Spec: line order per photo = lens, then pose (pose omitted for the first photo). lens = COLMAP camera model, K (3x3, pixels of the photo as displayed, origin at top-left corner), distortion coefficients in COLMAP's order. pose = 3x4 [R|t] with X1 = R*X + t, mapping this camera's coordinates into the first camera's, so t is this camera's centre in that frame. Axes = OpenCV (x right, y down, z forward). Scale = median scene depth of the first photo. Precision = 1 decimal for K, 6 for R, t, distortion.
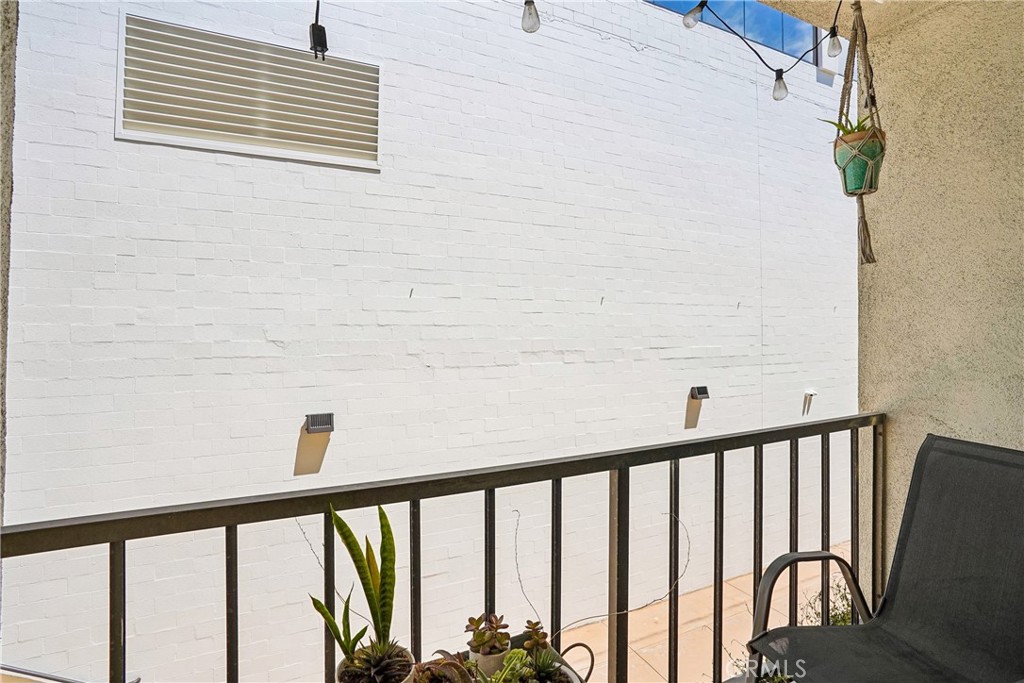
lens RADIAL K [[510.8, 0, 514.0], [0, 510.8, 323.0], [0, 0, 1]] dist [-0.048414, 0.000158]
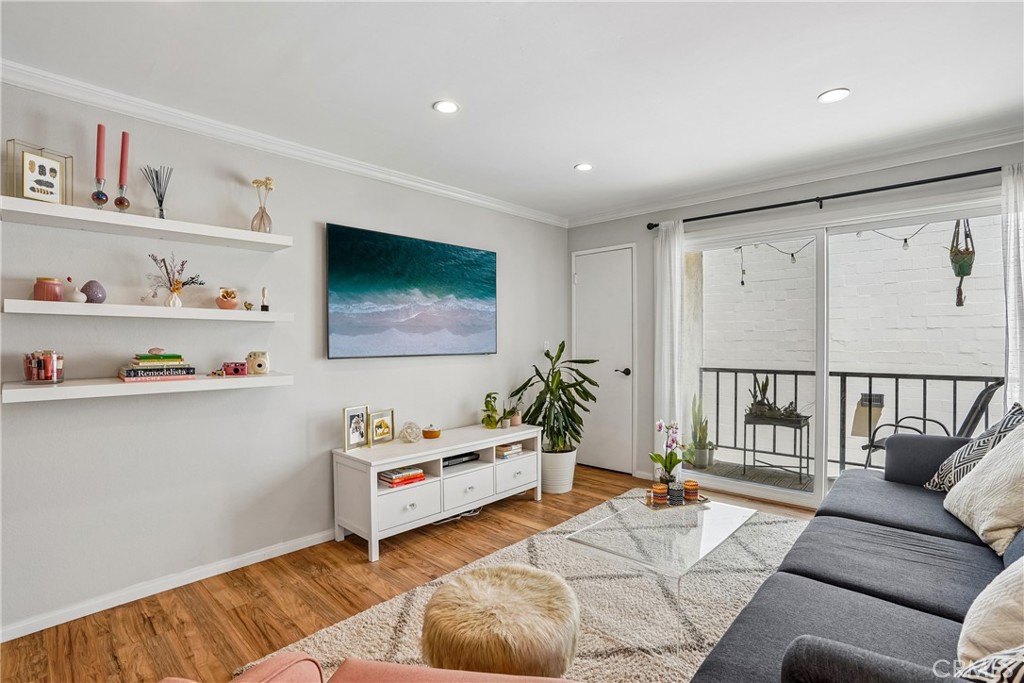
lens RADIAL K [[487.7, 0, 512.1], [0, 487.7, 345.8], [0, 0, 1]] dist [-0.044289, 0.000981]
pose [[0.403992, 0.011245, -0.914693, 1.932574], [0.025067, 0.999413, 0.023358, -0.026677], [0.914419, -0.032365, 0.403473, -1.957730]]
